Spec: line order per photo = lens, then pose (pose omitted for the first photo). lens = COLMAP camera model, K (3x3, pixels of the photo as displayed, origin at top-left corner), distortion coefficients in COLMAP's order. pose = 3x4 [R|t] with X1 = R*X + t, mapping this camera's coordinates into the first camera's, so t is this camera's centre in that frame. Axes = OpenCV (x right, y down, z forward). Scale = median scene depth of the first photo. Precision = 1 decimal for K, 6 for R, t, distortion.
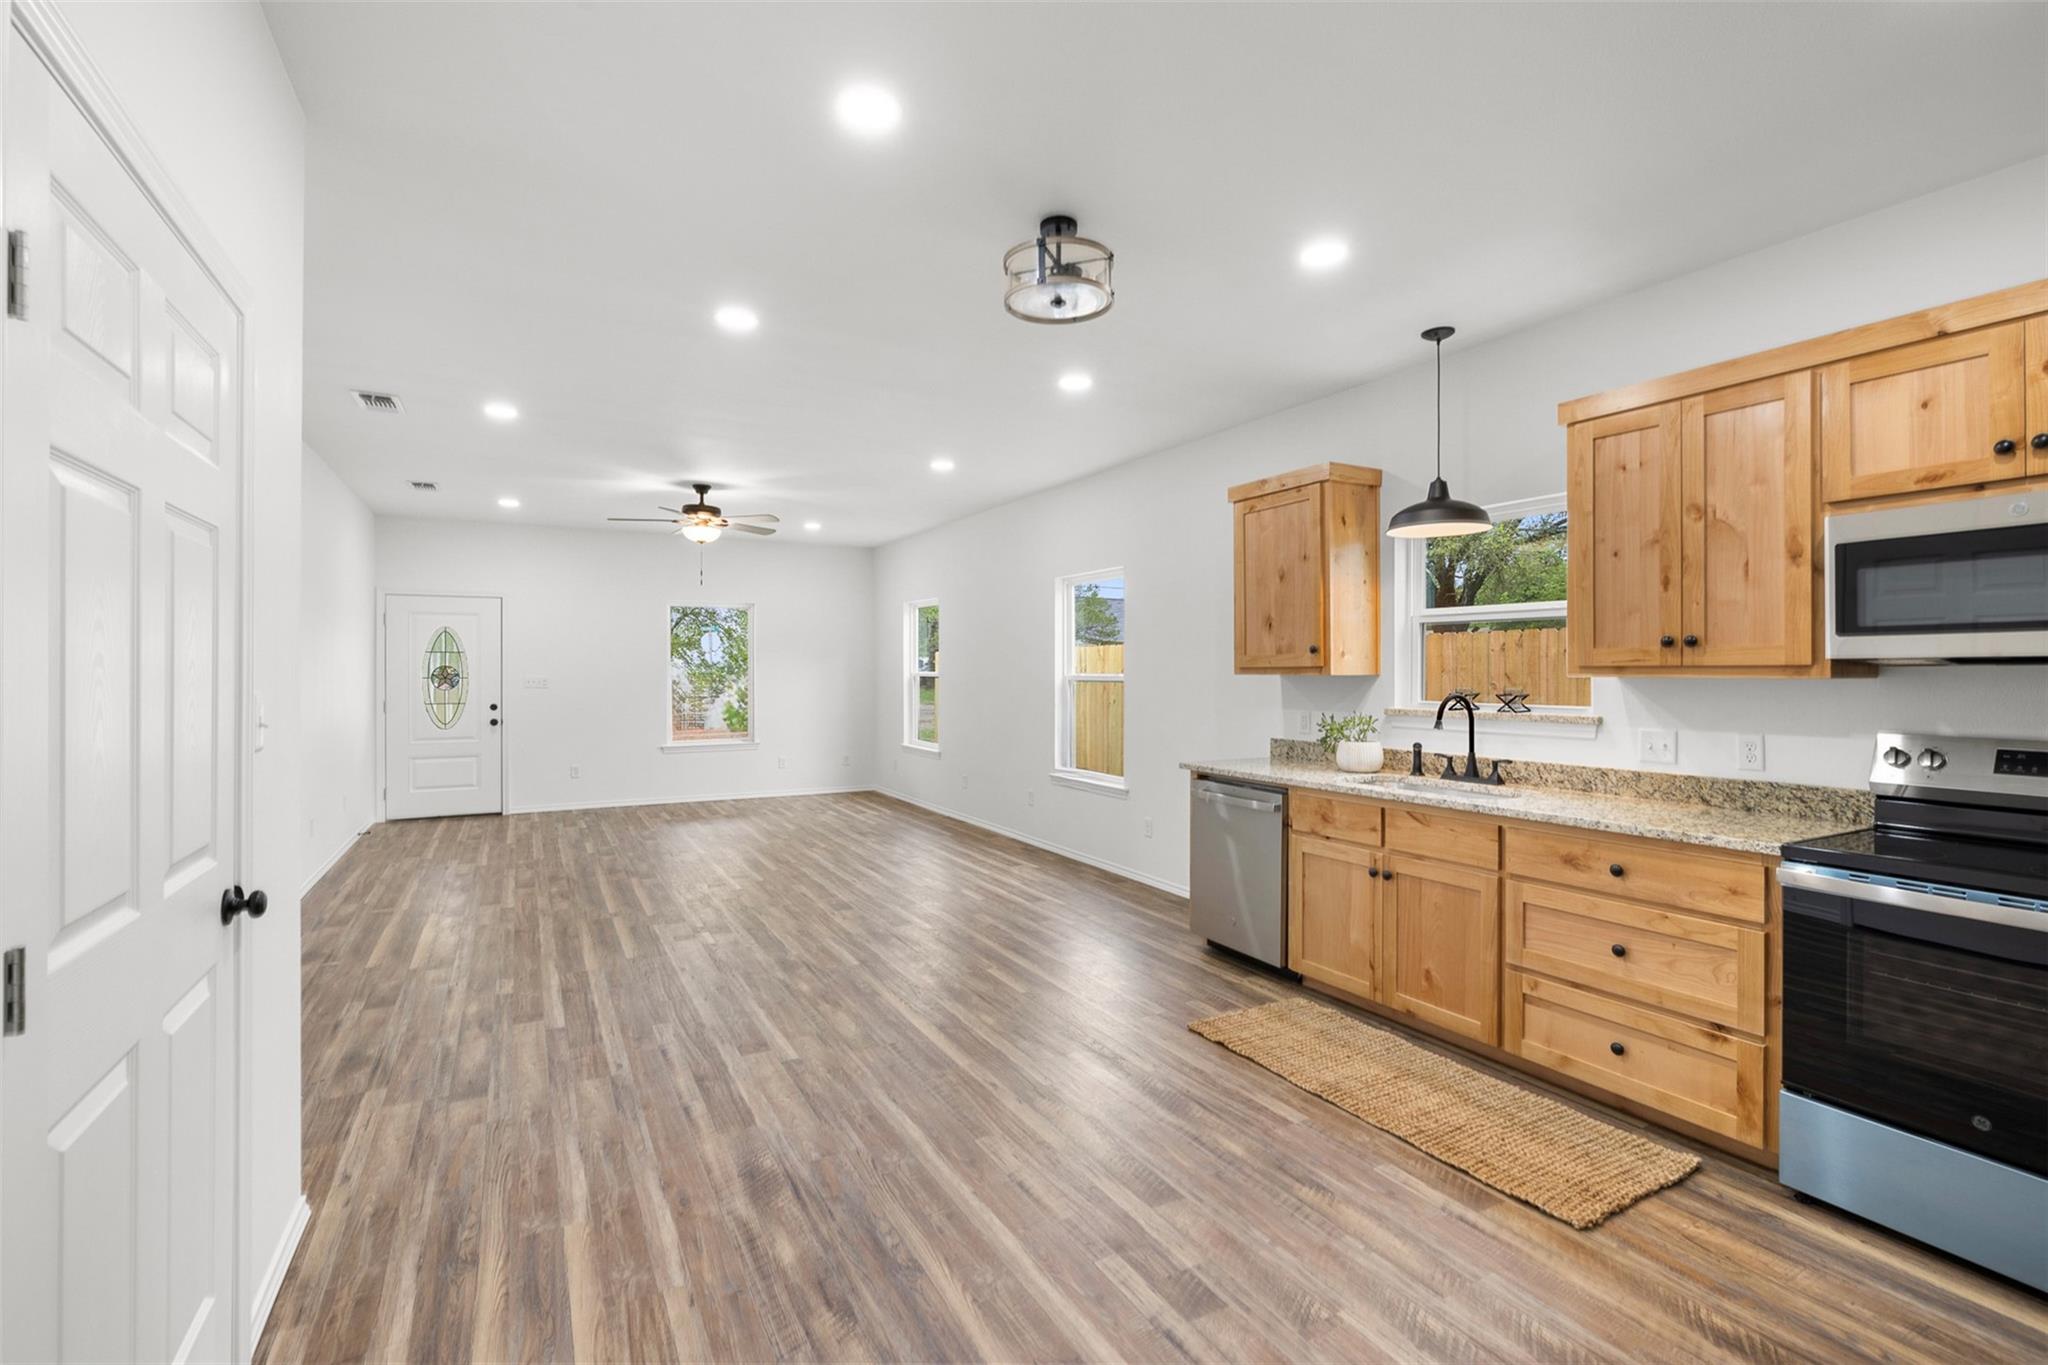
lens RADIAL K [[915.3, 0, 1020.5], [0, 915.3, 672.2], [0, 0, 1]] dist [-0.005154, 0.000601]
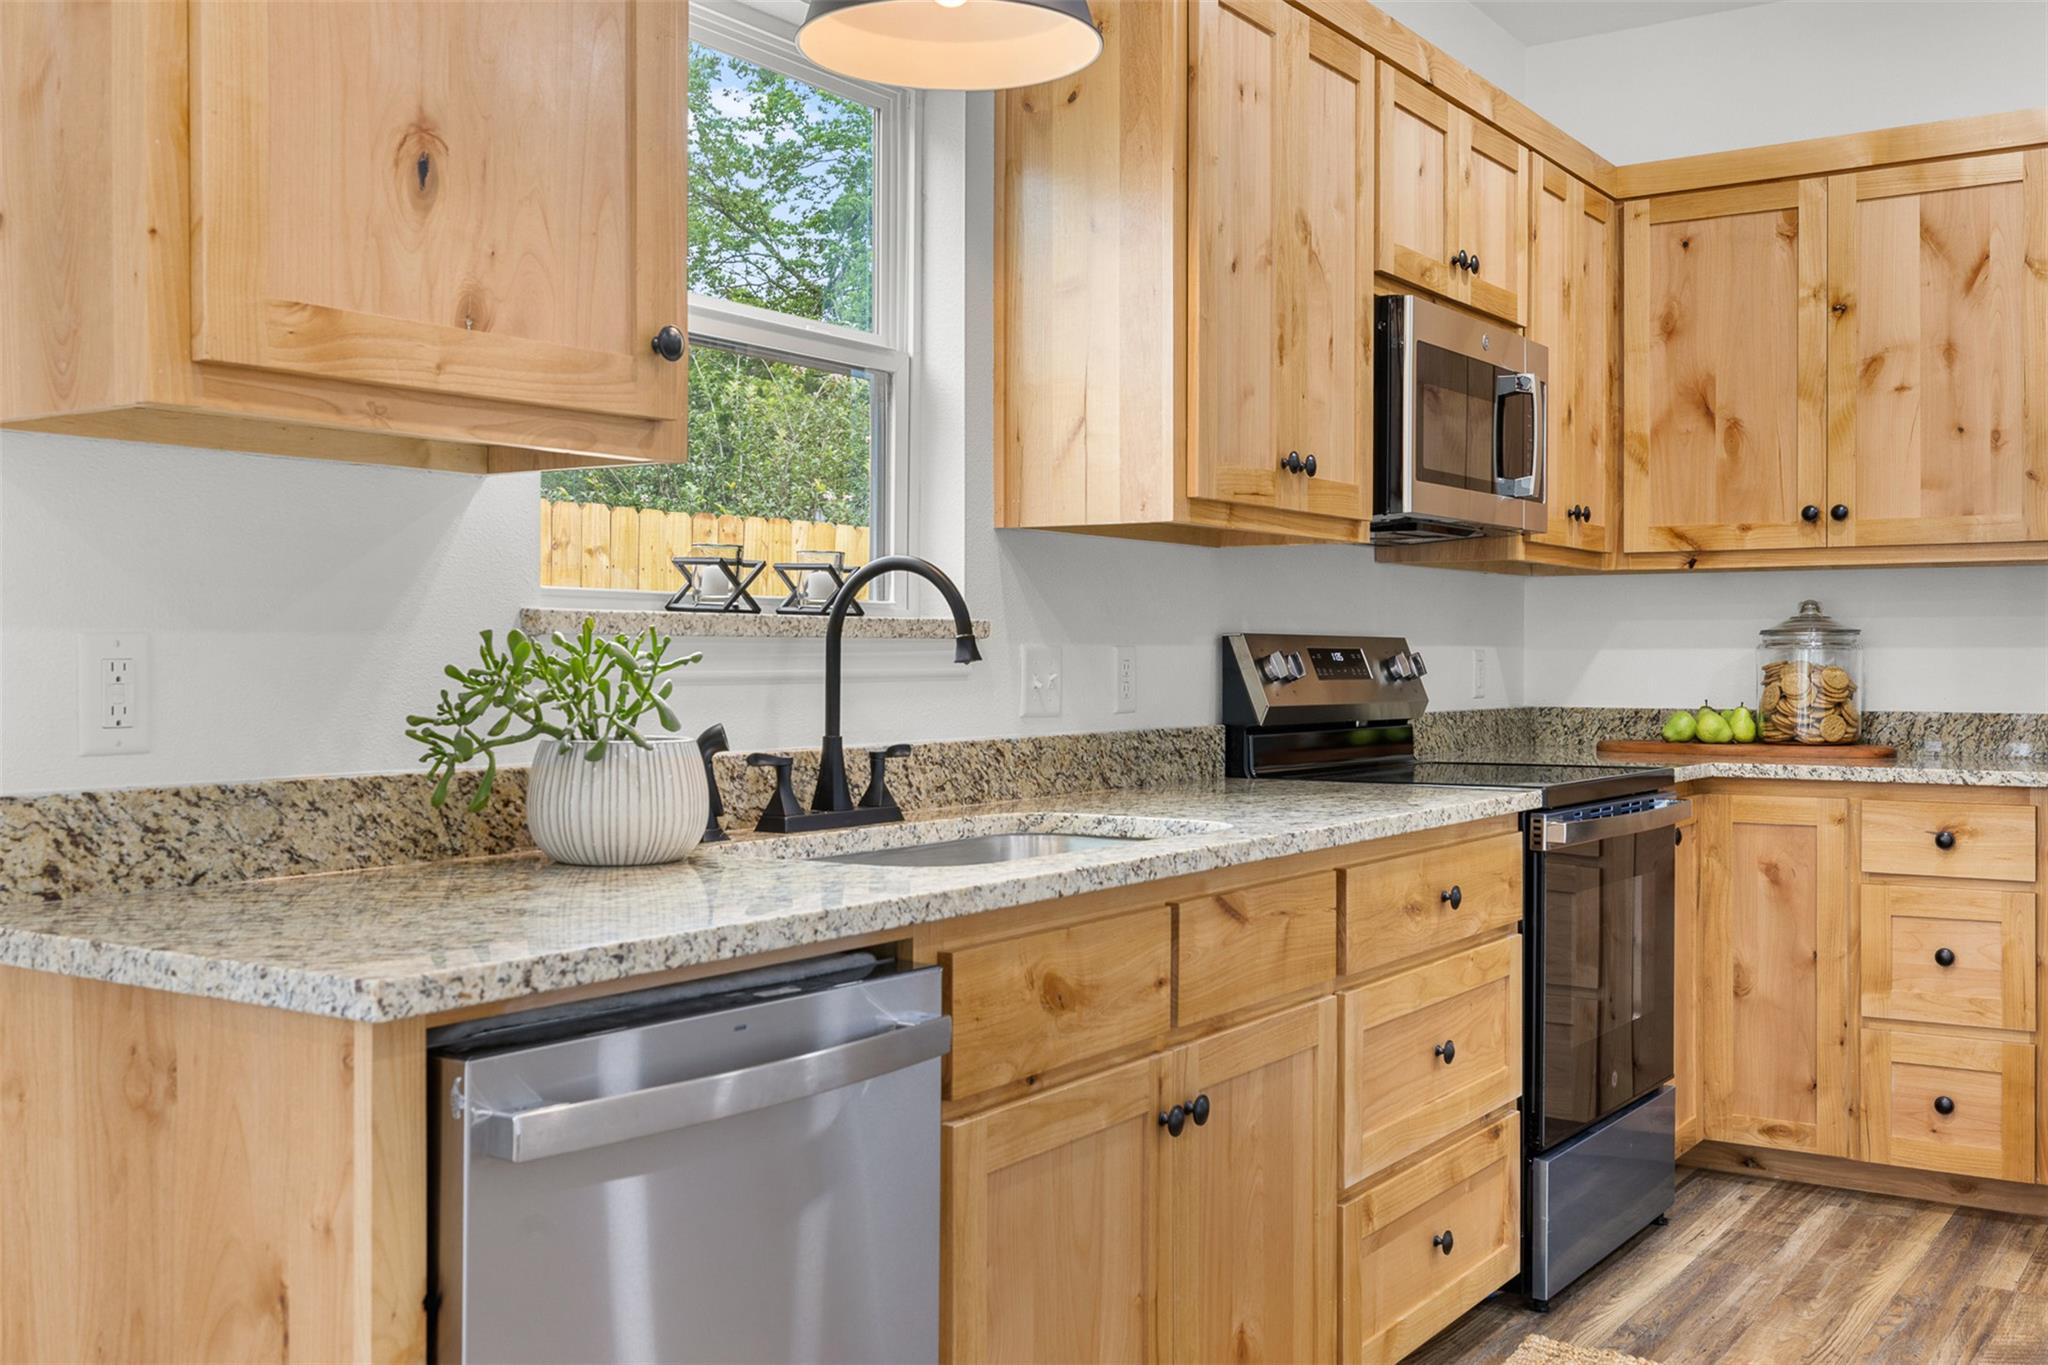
lens RADIAL K [[1990.2, 0, 1016.0], [0, 1990.2, 671.6], [0, 0, 1]] dist [-0.001130, 0.000000]
pose [[-0.450887, -0.008005, 0.892545, -0.236255], [0.000053, 0.999960, 0.008996, 0.077914], [-0.892581, 0.004103, -0.450869, 1.703438]]
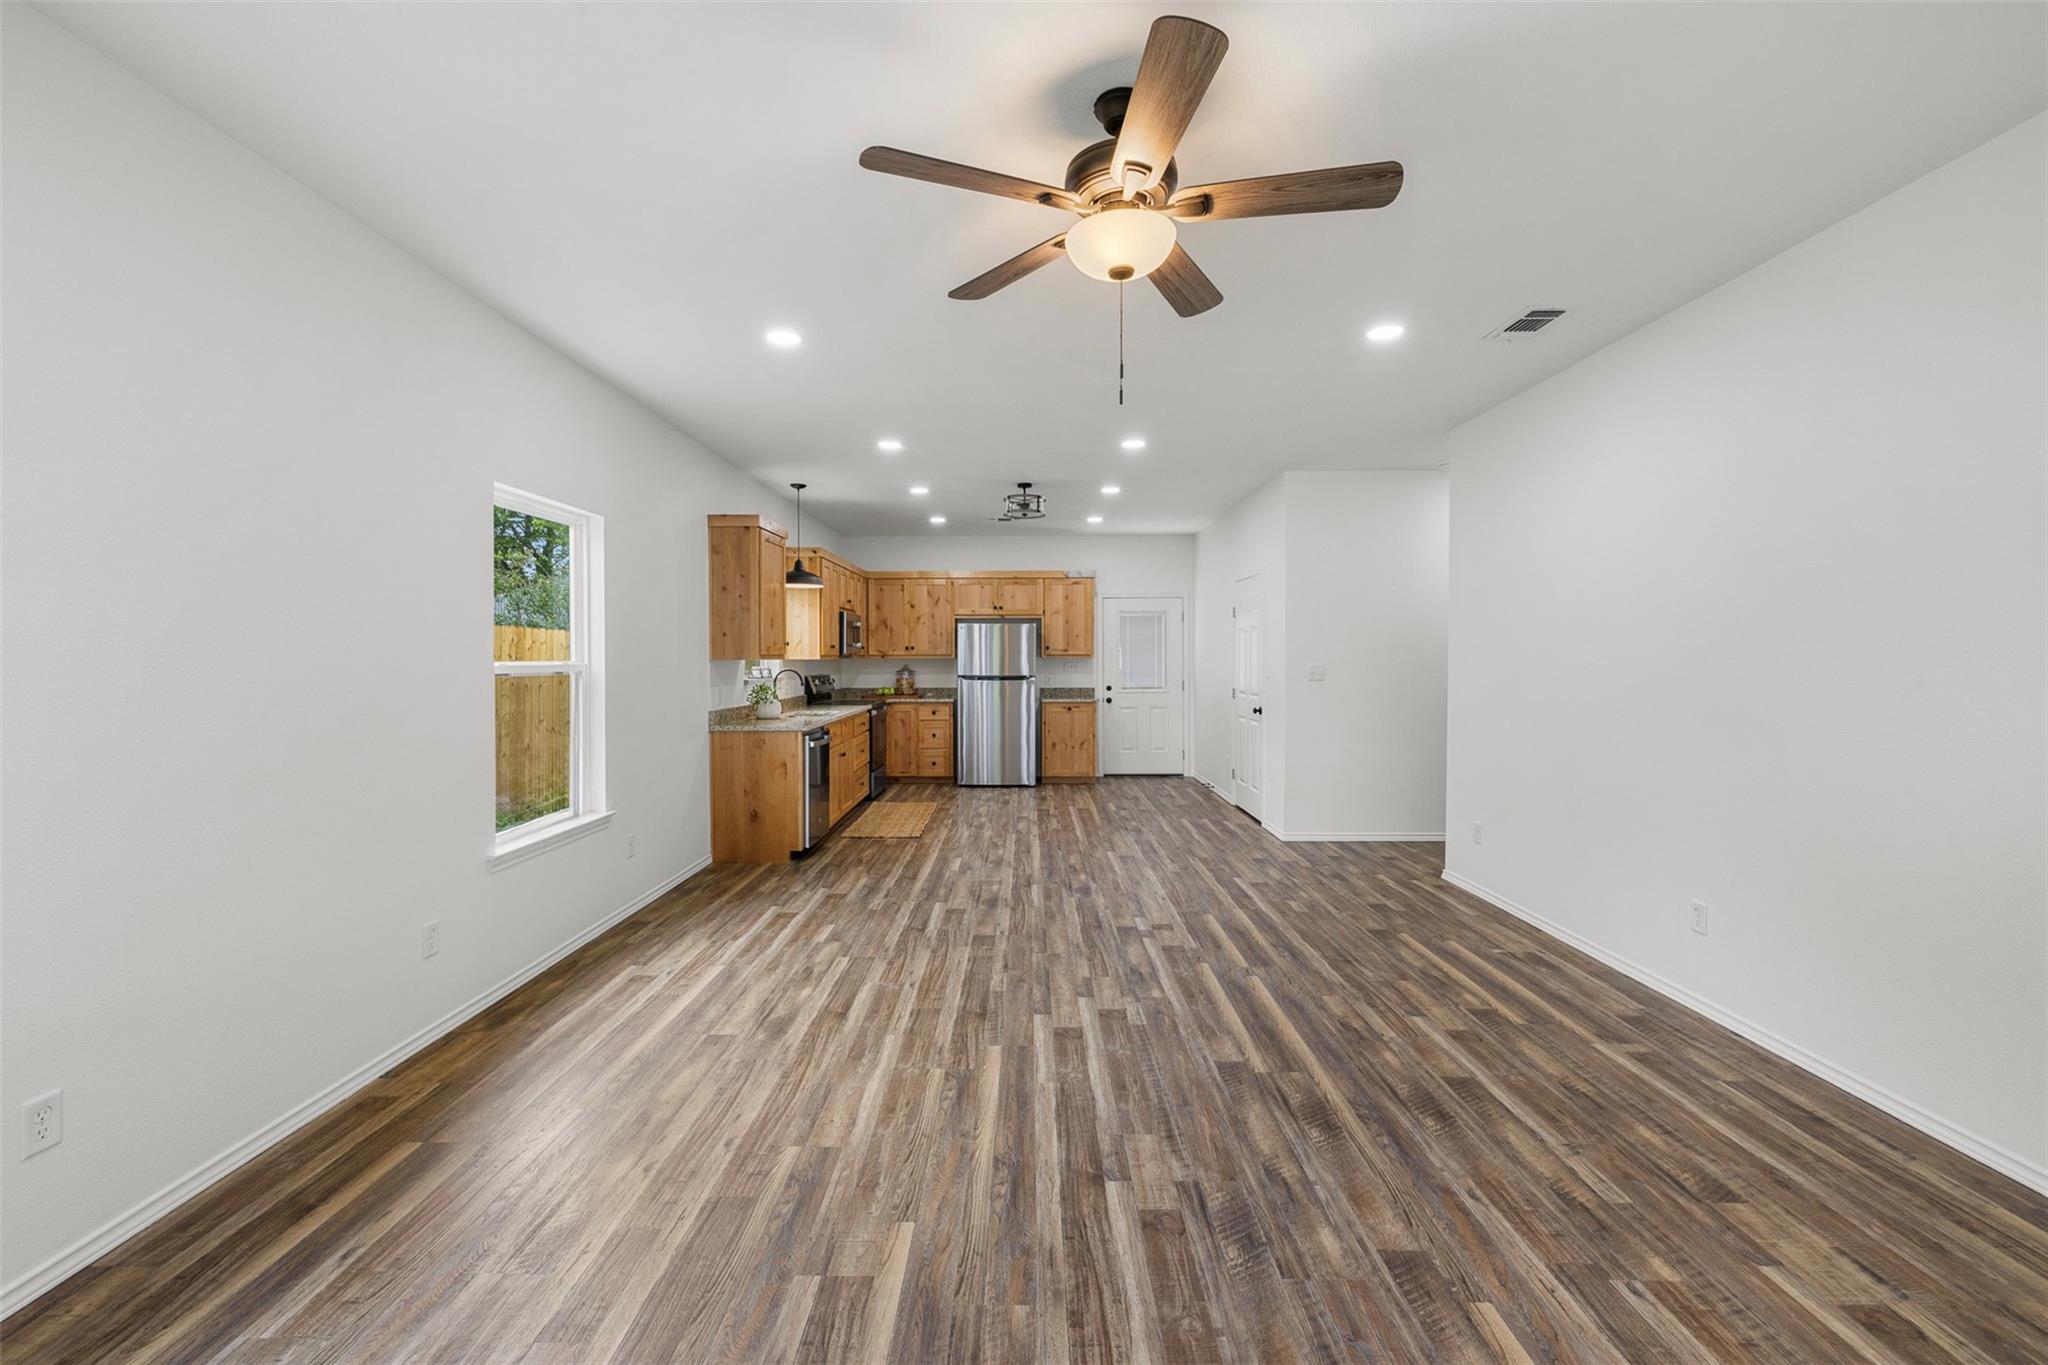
lens RADIAL K [[839.0, 0, 1024.2], [0, 839.0, 654.5], [0, 0, 1]] dist [0.003301, 0.000562]
pose [[-0.872341, 0.000368, 0.488898, -1.128439], [-0.000190, 0.999999, -0.001092, -0.006803], [-0.488898, -0.001045, -0.872340, 3.091300]]
